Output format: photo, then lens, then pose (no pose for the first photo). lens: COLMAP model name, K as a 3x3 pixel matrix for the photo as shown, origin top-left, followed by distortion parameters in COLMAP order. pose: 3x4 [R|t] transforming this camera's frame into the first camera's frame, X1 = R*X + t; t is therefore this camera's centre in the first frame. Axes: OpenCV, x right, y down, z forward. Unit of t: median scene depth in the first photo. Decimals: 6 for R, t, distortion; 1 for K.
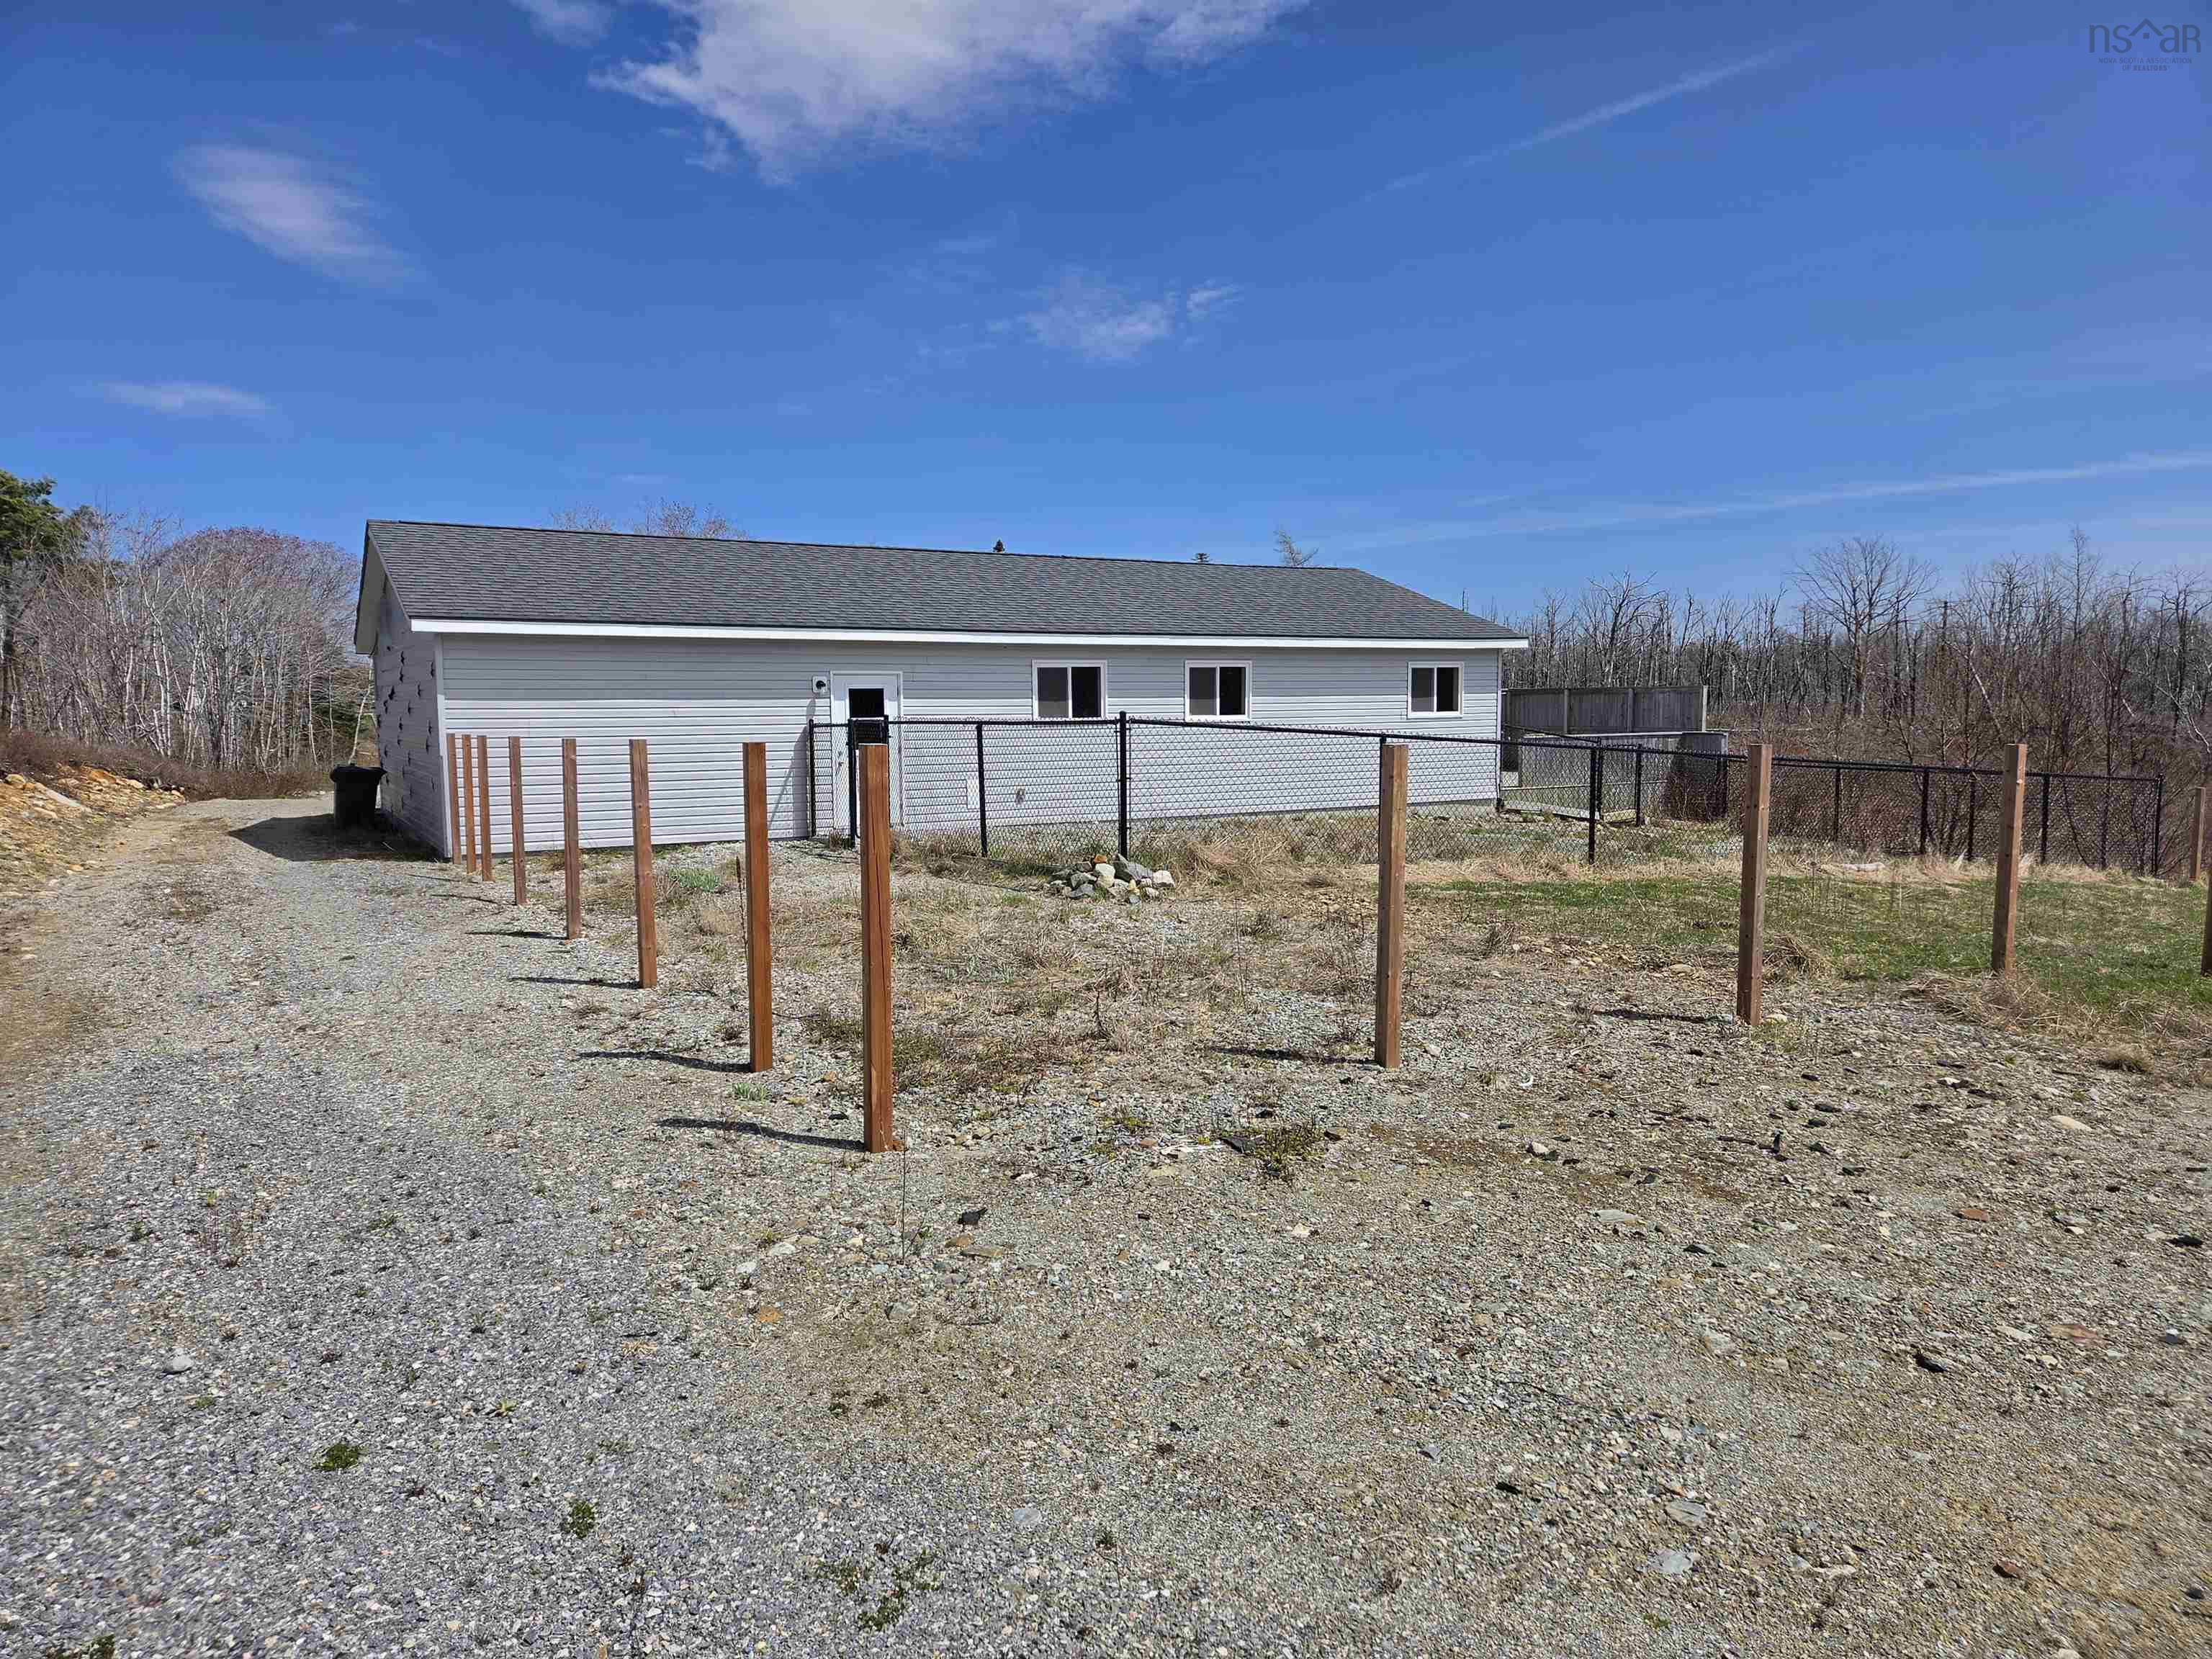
lens RADIAL K [[1518.7, 0, 1106.0], [0, 1518.7, 829.5], [0, 0, 1]] dist [0.035410, 0.000934]
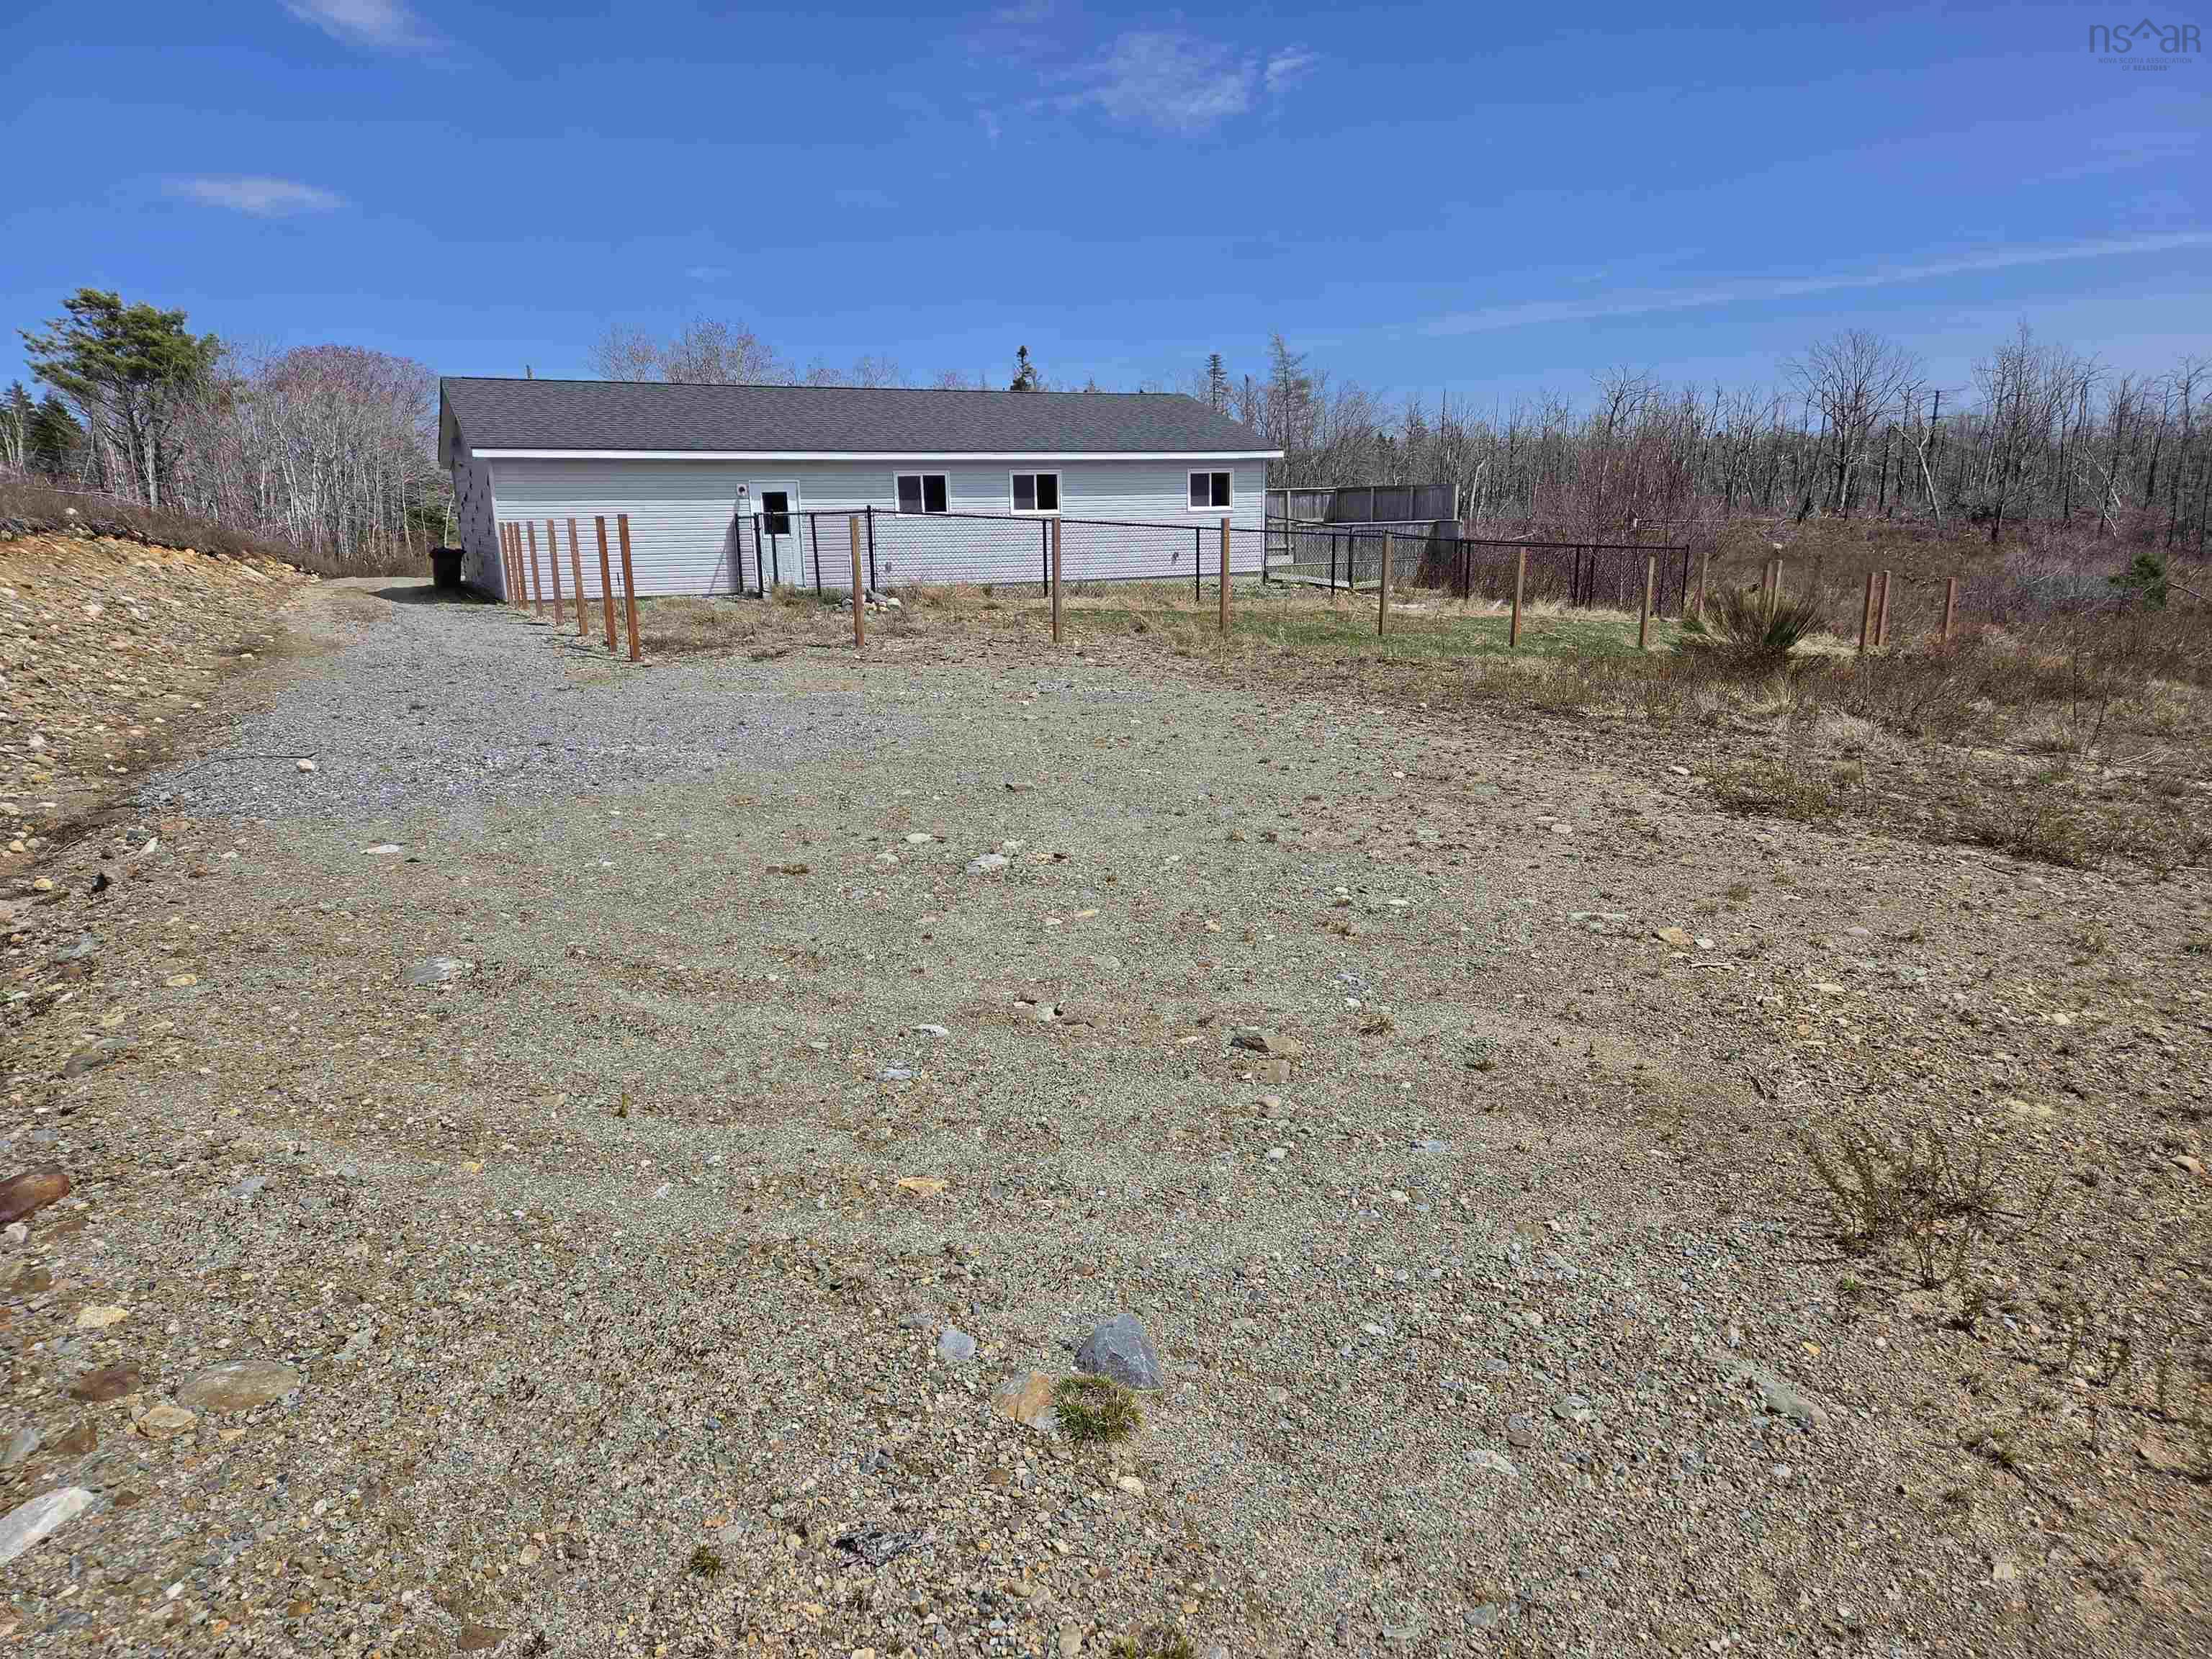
lens RADIAL K [[1518.7, 0, 1106.0], [0, 1518.7, 829.5], [0, 0, 1]] dist [0.035410, 0.000934]
pose [[0.998523, 0.003920, -0.054188, 0.199843], [0.003023, 0.991839, 0.127462, 0.036814], [0.054246, -0.127438, 0.990362, -0.404469]]
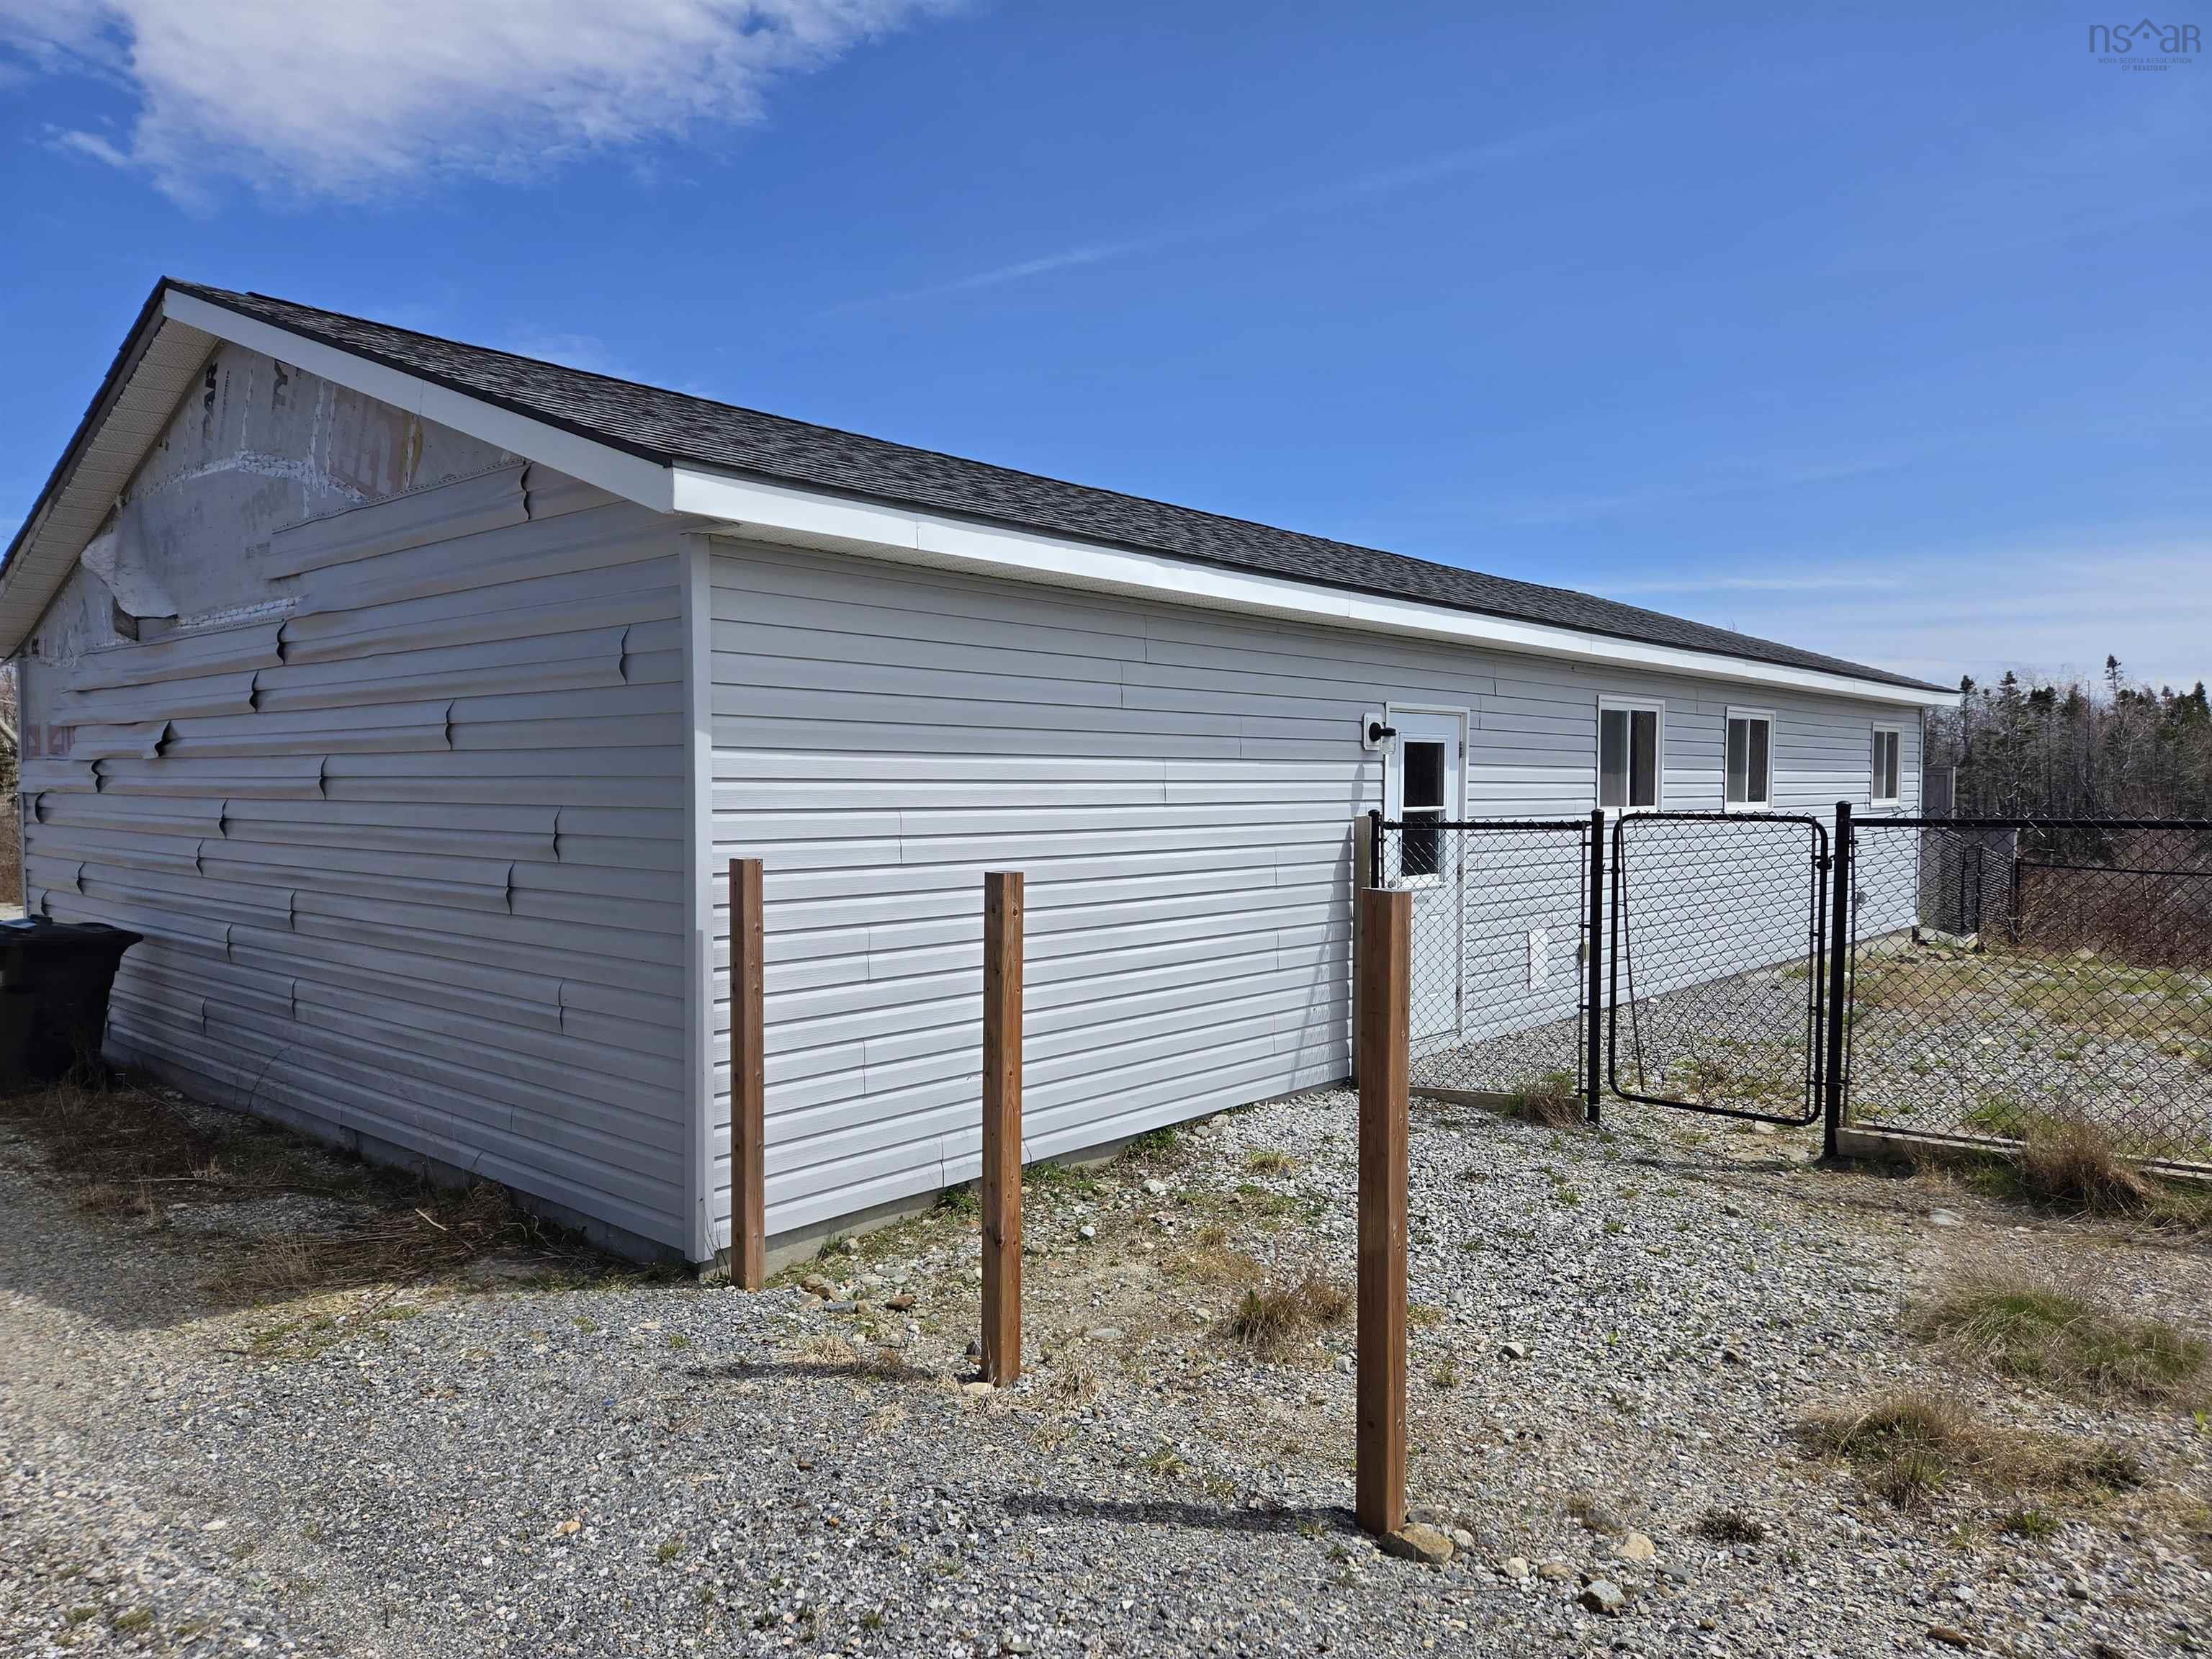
lens RADIAL K [[1518.7, 0, 1106.0], [0, 1518.7, 829.5], [0, 0, 1]] dist [0.035410, 0.000934]
pose [[0.959599, -0.003479, 0.281349, -0.304960], [0.019592, 0.998323, -0.054476, -0.034798], [-0.280687, 0.057788, 0.958058, 0.472522]]
